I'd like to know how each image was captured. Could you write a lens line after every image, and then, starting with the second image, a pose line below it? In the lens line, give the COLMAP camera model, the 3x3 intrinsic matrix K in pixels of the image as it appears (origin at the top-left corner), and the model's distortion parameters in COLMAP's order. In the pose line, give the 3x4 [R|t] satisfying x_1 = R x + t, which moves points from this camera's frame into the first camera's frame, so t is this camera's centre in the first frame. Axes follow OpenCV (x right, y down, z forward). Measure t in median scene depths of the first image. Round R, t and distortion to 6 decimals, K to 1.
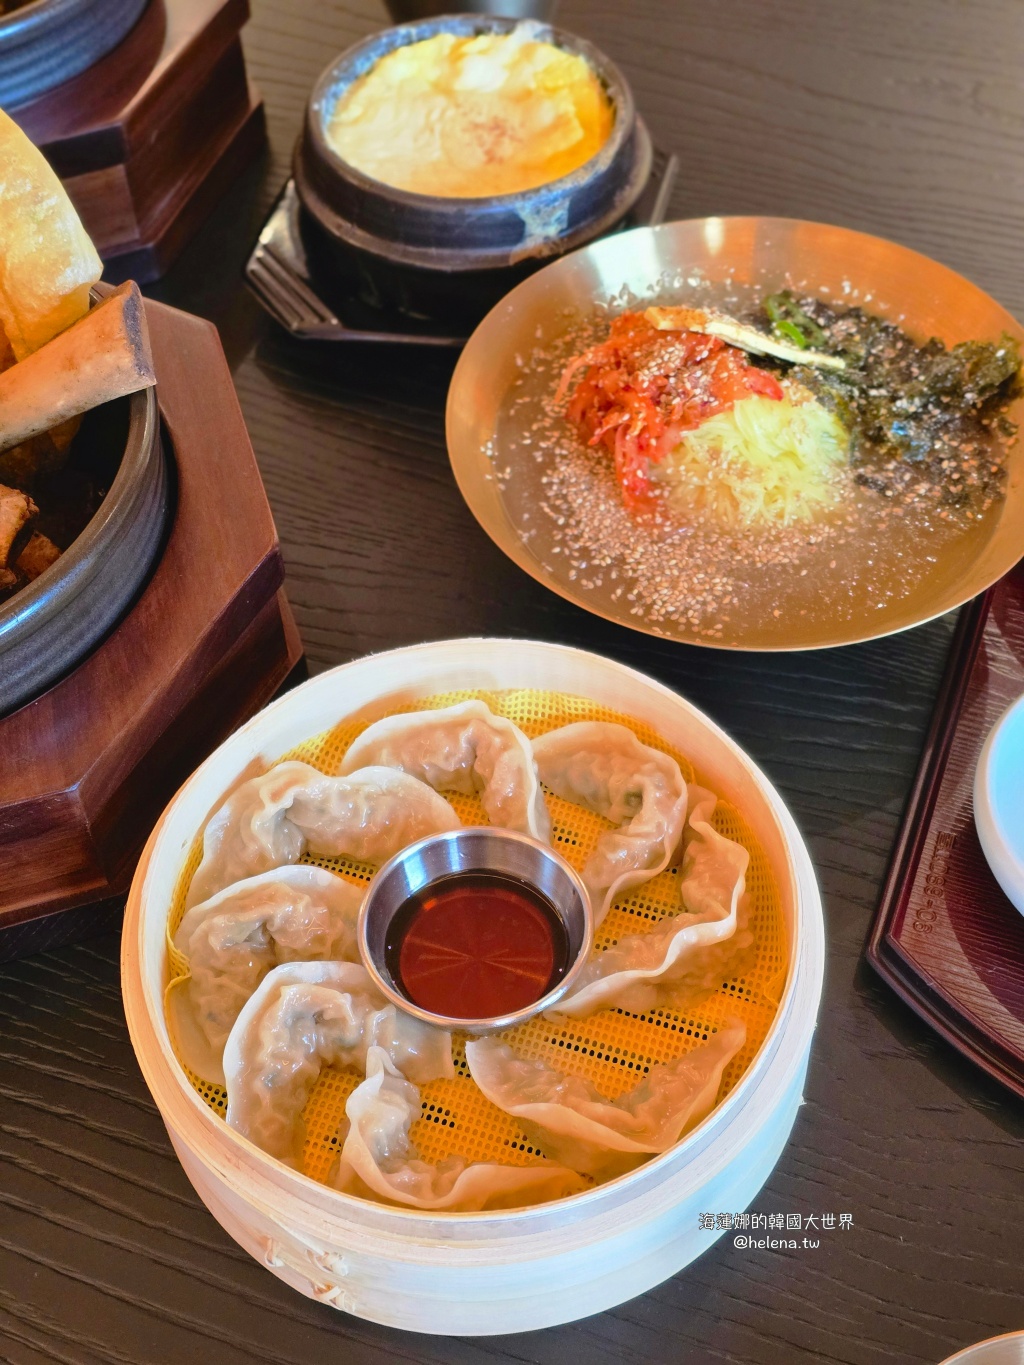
lens RADIAL K [[1843.8, 0, 512.0], [0, 1843.8, 682.5], [0, 0, 1]] dist [0.234539, -0.970627]
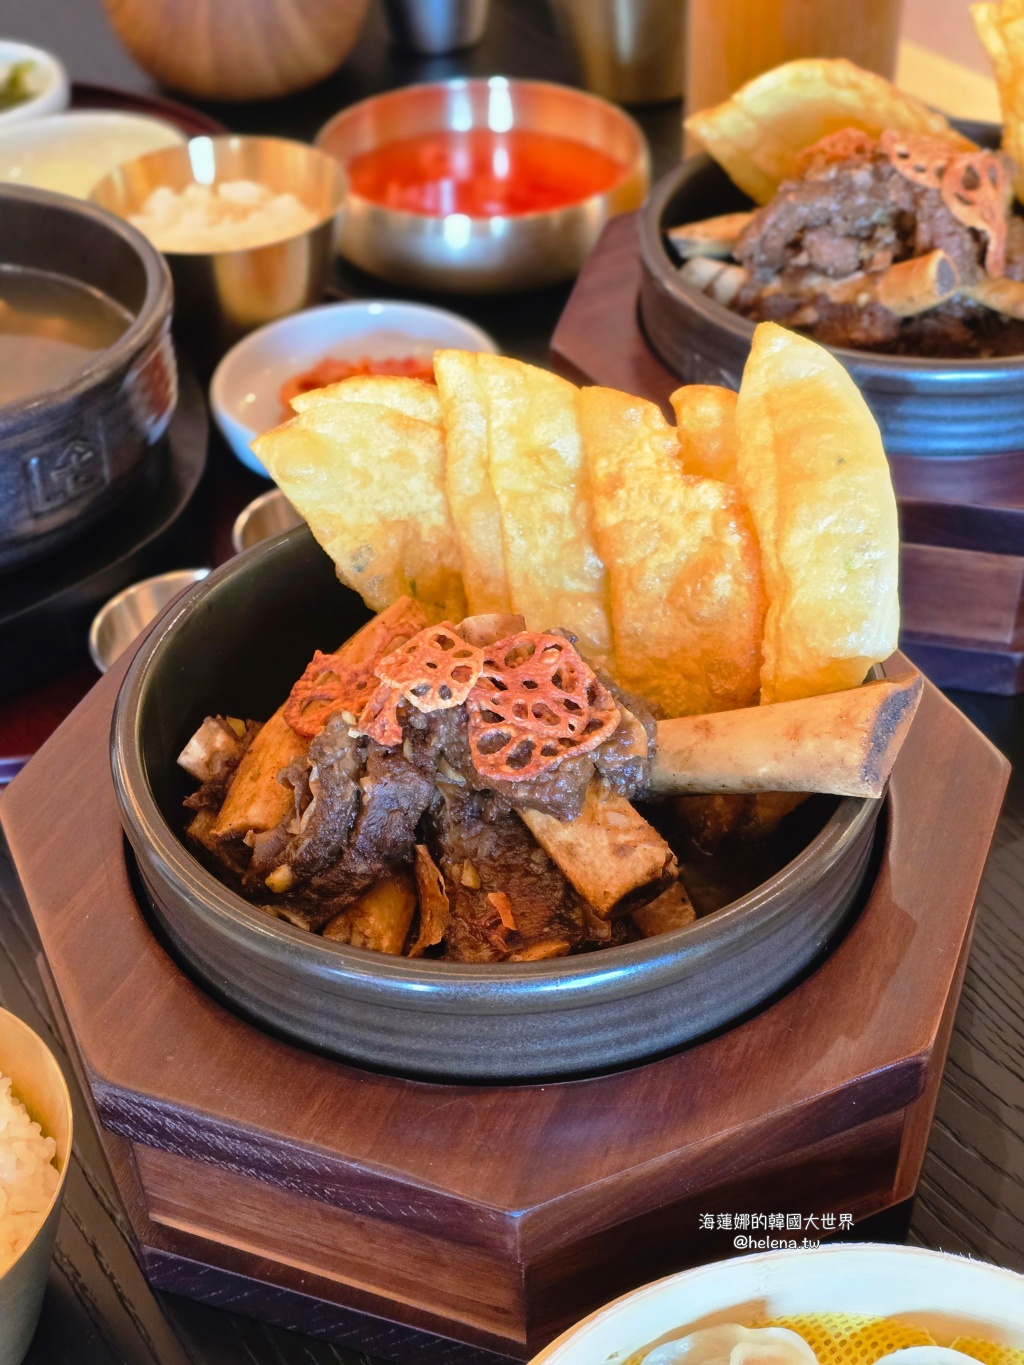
lens RADIAL K [[1843.8, 0, 512.0], [0, 1843.8, 682.5], [0, 0, 1]] dist [0.234539, -0.970627]
pose [[0.787549, 0.391011, -0.476317, 0.038018], [-0.477448, 0.875831, -0.070445, -0.068262], [0.389629, 0.282896, 0.876447, 0.220700]]
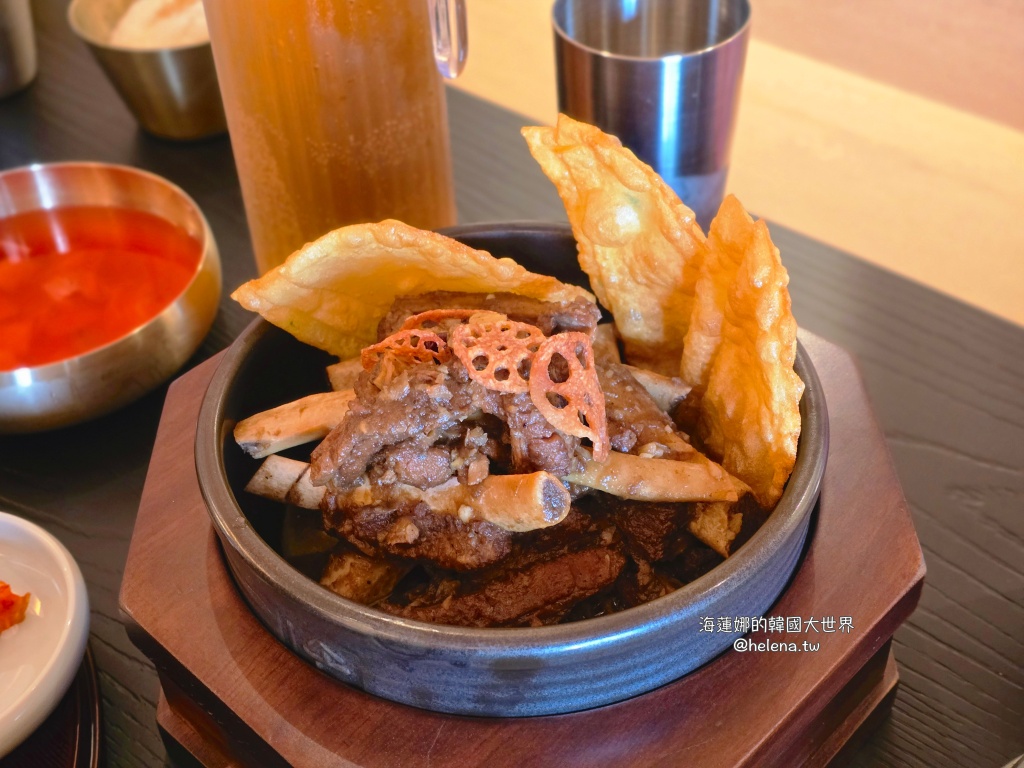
lens RADIAL K [[1383.2, 0, 512.0], [0, 1383.2, 384.0], [0, 0, 1]] dist [0.234539, -0.970627]
pose [[0.923030, 0.241474, -0.299509, -0.182275], [-0.287135, 0.950525, -0.118553, -0.416095], [0.256063, 0.195427, 0.946699, 0.503592]]
